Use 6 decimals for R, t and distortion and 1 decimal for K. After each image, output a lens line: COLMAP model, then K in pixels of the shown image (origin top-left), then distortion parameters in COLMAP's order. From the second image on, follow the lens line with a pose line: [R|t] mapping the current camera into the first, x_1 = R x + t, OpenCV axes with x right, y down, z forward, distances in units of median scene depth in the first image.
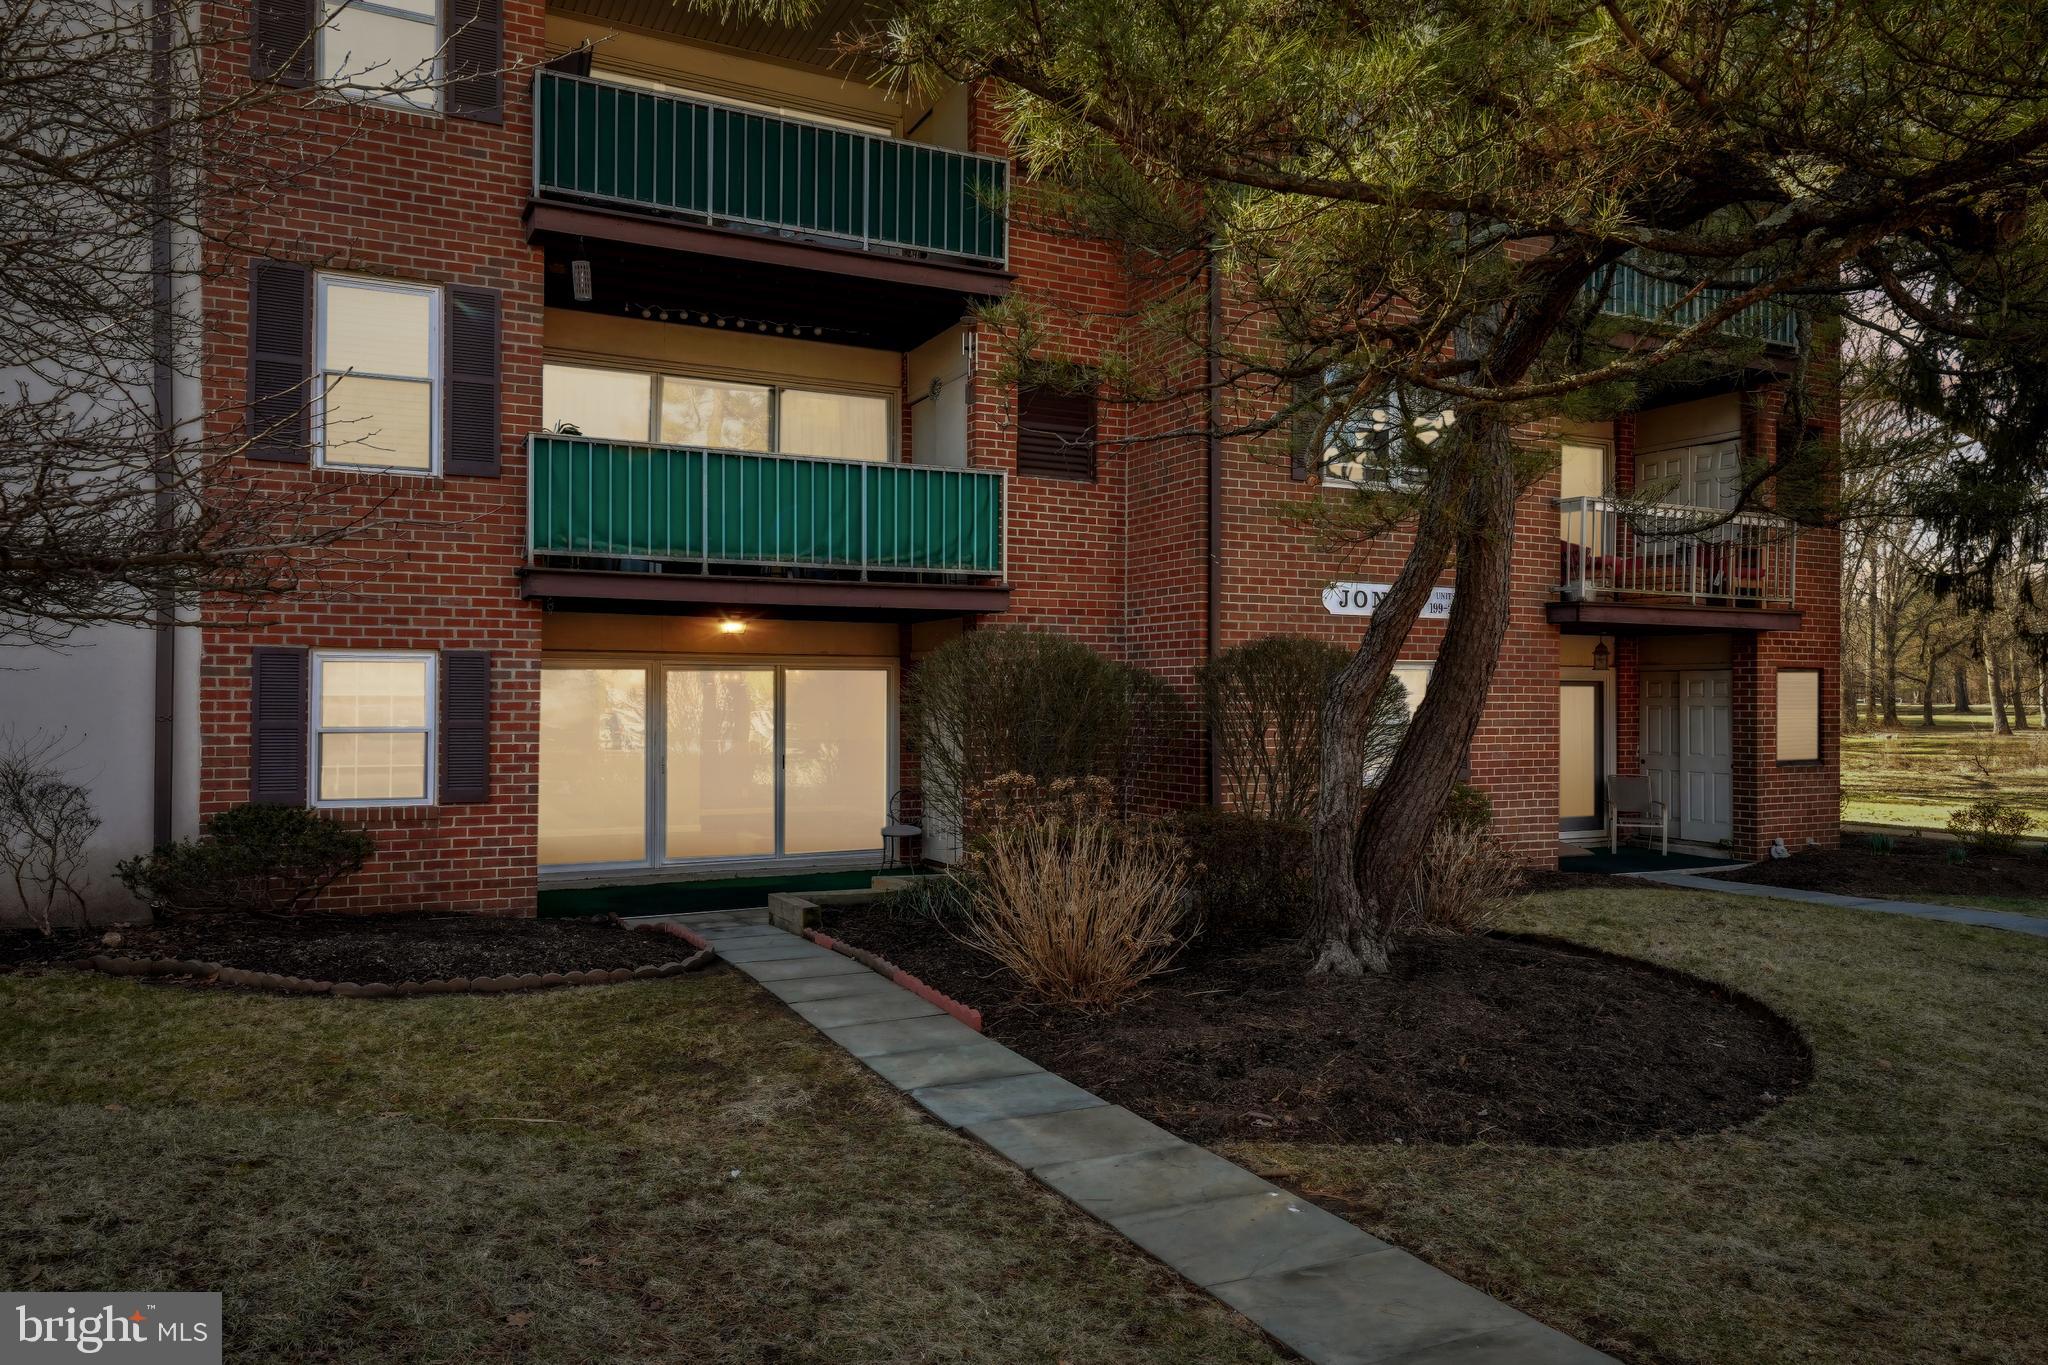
lens RADIAL K [[1378.0, 0, 1024.0], [0, 1378.0, 682.5], [0, 0, 1]] dist [0.001534, -0.001964]
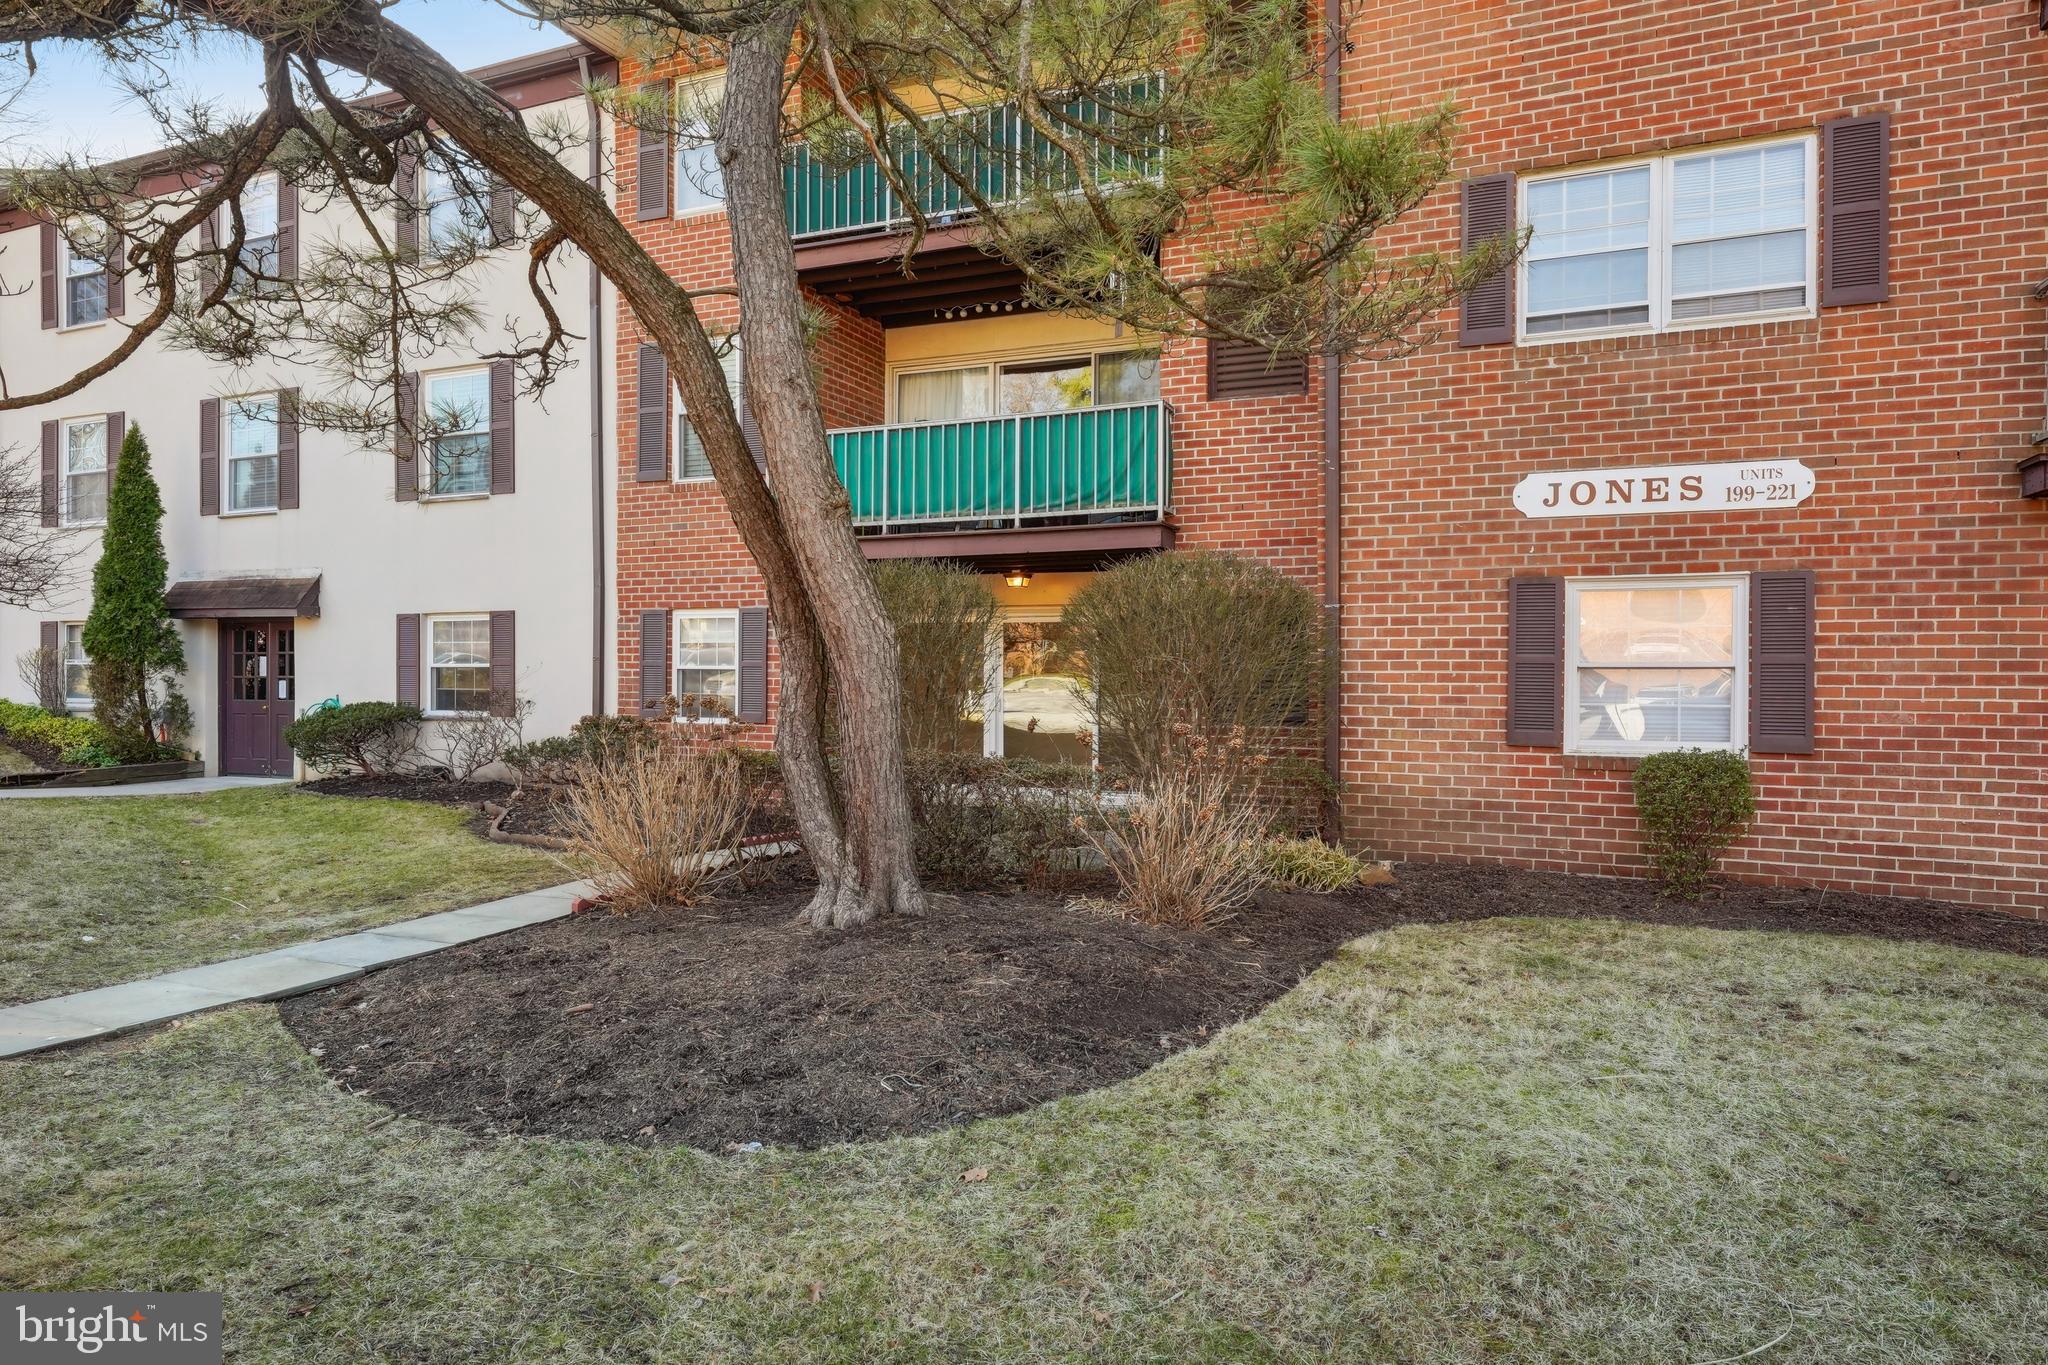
lens RADIAL K [[1251.5, 0, 1024.0], [0, 1251.5, 682.5], [0, 0, 1]] dist [-0.001995, -0.000541]
pose [[0.643281, 0.005592, -0.765610, 0.675366], [0.007186, 0.999885, 0.013341, 0.034018], [0.765597, -0.014084, 0.643167, 0.424552]]
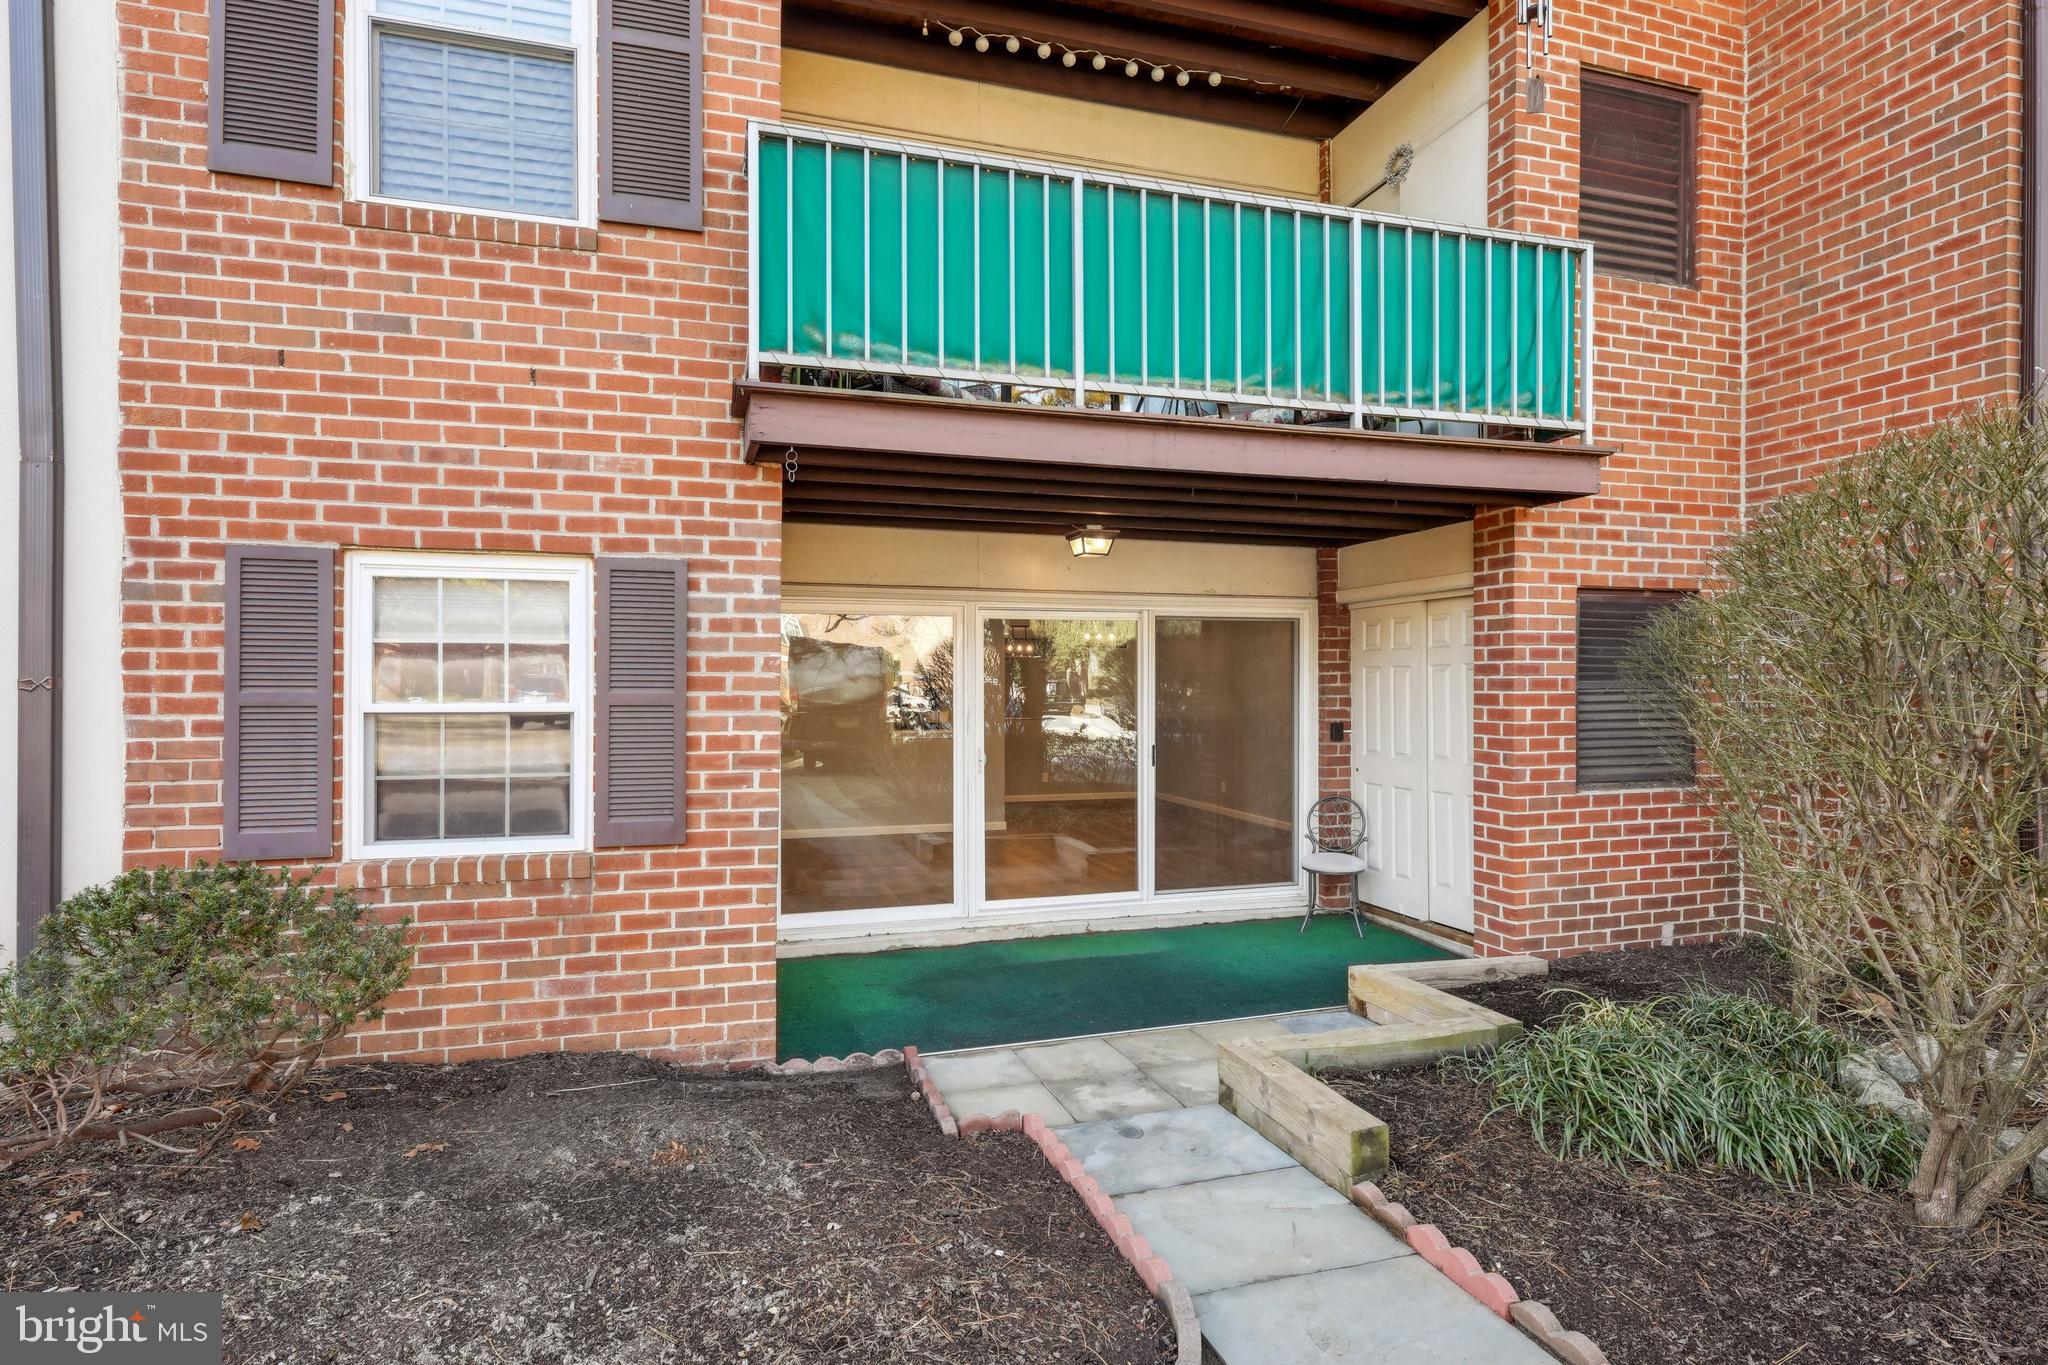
lens RADIAL K [[1049.4, 0, 1024.0], [0, 1049.4, 682.5], [0, 0, 1]] dist [-0.000352, -0.000497]
pose [[0.985774, -0.001555, -0.168067, -0.191958], [0.004013, 0.999890, 0.014283, 0.019228], [0.168027, -0.014755, 0.985672, 0.624071]]
